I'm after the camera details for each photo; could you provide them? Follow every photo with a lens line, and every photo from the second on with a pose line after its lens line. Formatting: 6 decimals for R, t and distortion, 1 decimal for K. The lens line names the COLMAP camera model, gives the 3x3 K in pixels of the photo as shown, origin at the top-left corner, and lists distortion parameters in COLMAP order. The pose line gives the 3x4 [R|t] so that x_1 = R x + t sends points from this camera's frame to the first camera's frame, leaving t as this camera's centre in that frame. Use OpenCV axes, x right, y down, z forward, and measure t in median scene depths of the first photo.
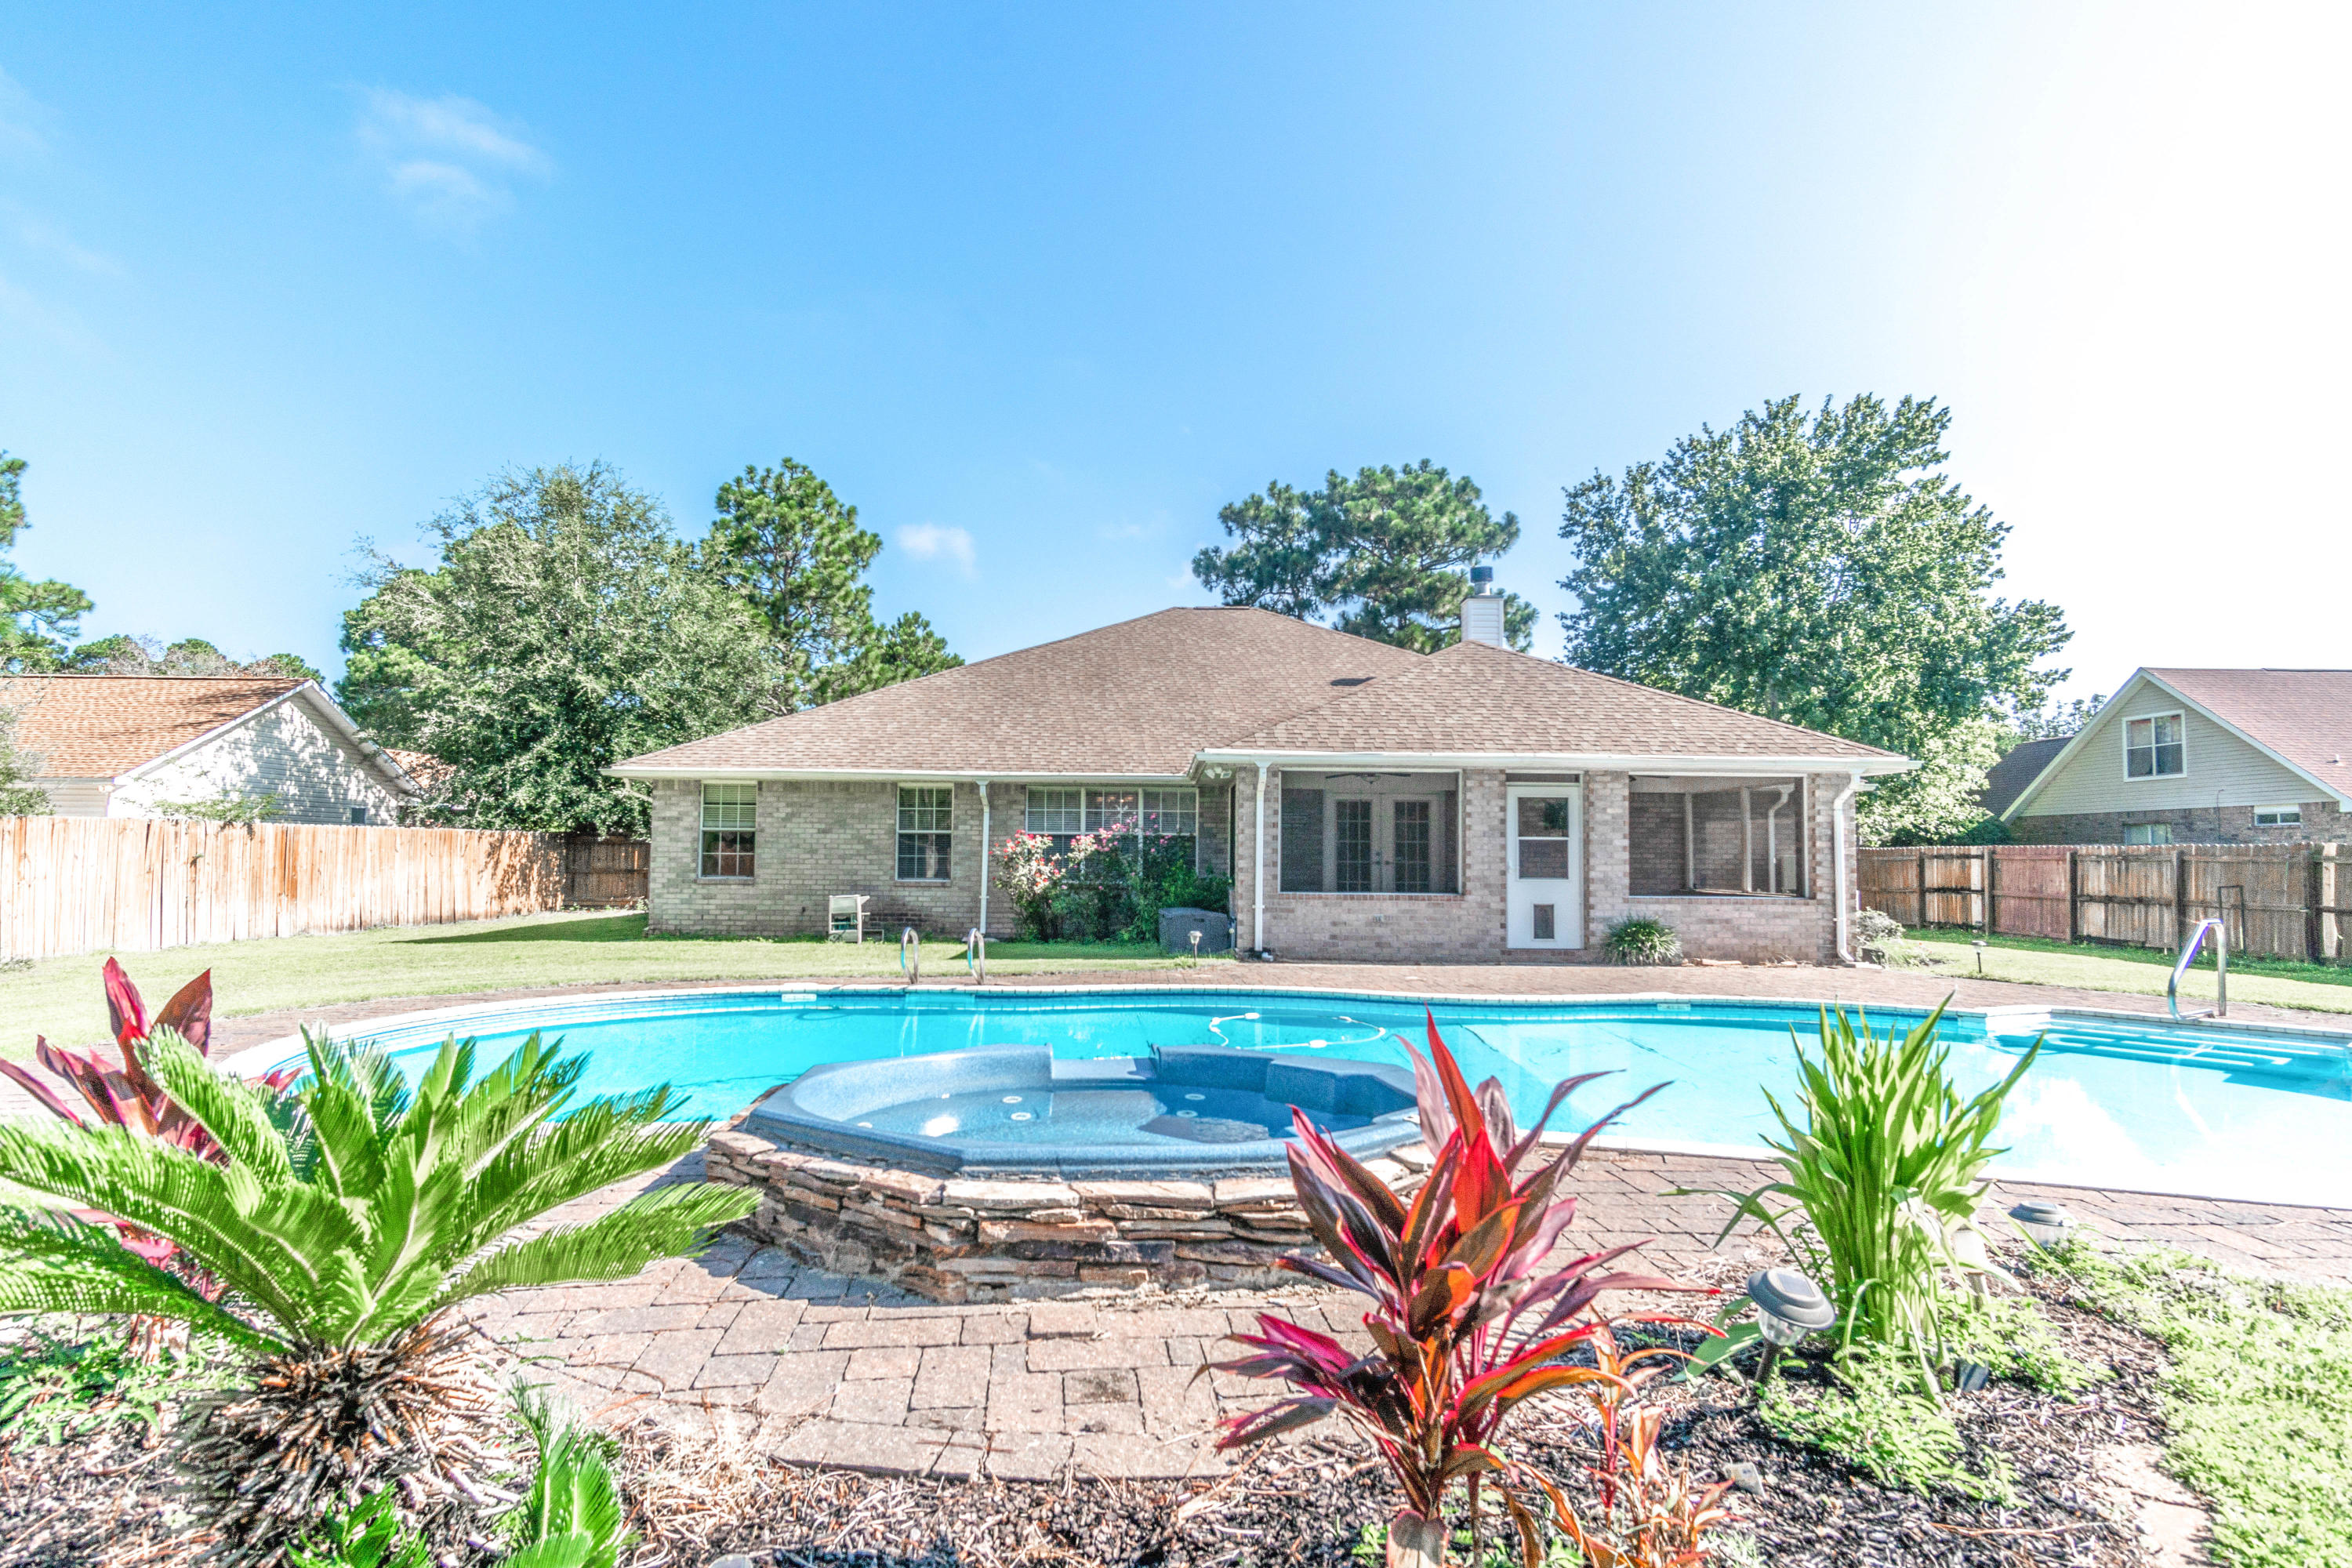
lens RADIAL K [[1429.9, 0, 1176.0], [0, 1429.9, 784.0], [0, 0, 1]] dist [0.002012, 0.000510]
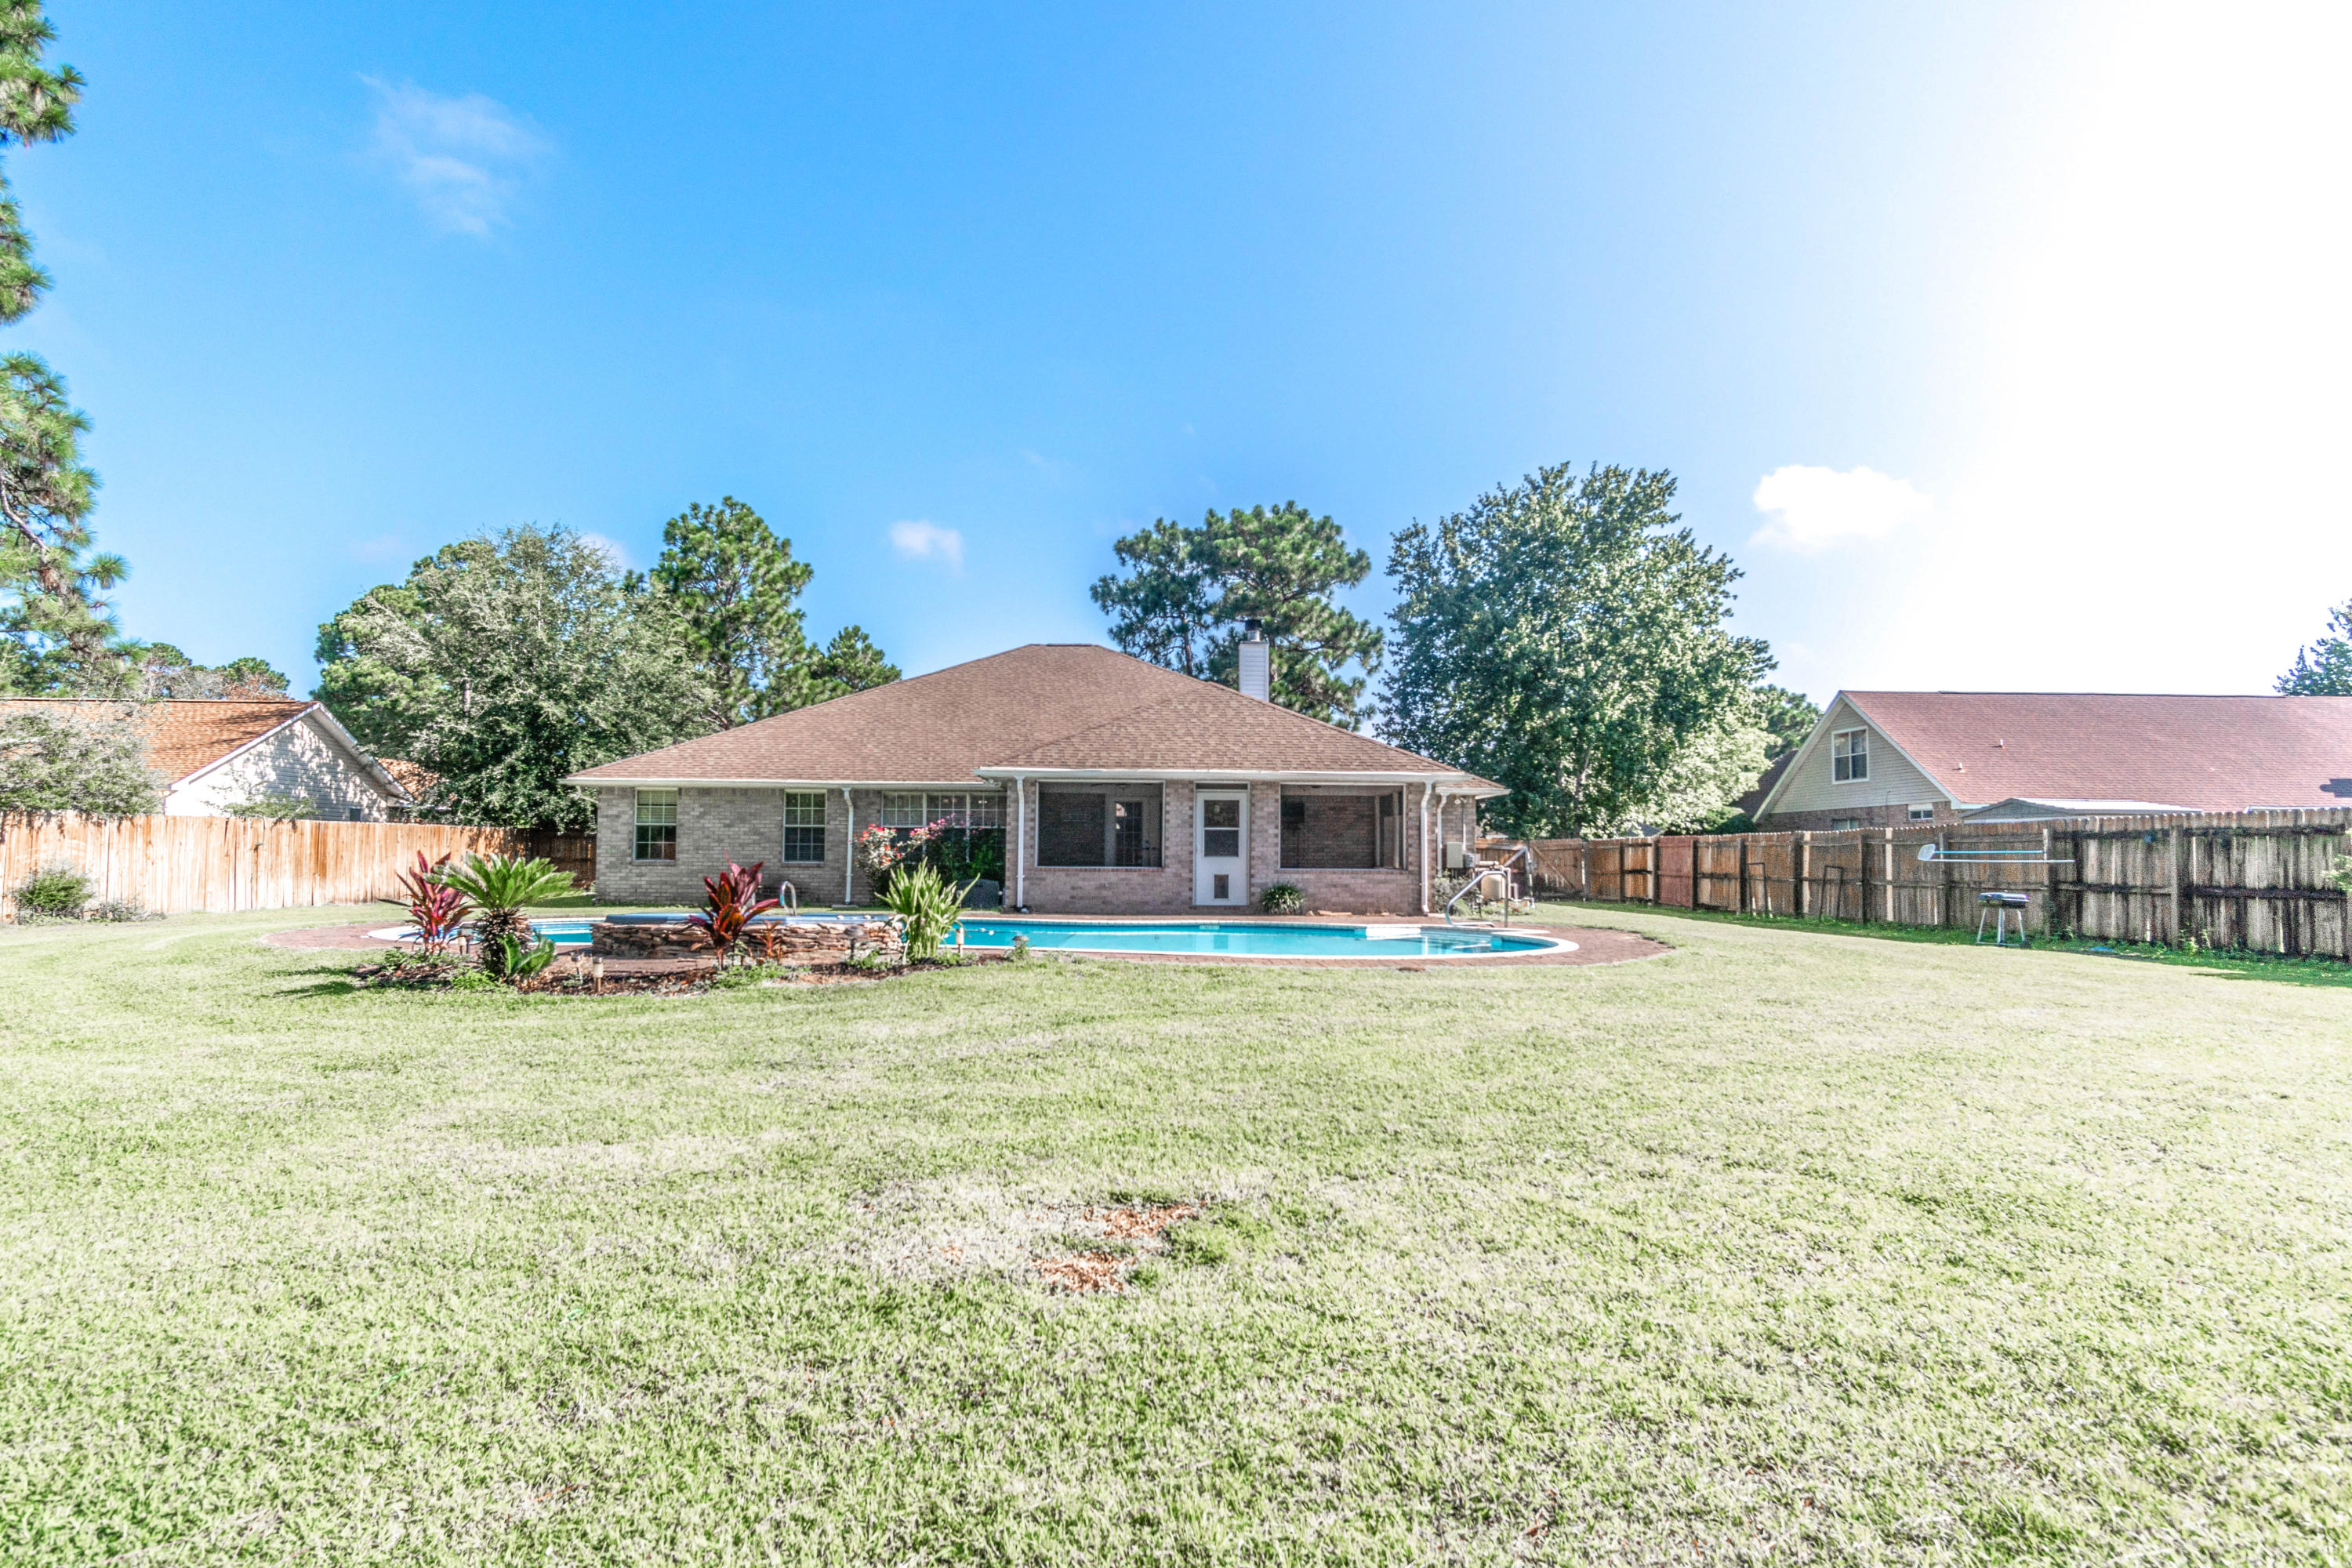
lens RADIAL K [[1429.9, 0, 1176.0], [0, 1429.9, 784.0], [0, 0, 1]] dist [0.002012, 0.000510]
pose [[0.999738, -0.001027, 0.022884, 0.092529], [0.001005, 0.999999, 0.000969, -0.004293], [-0.022885, -0.000946, 0.999738, -0.224935]]
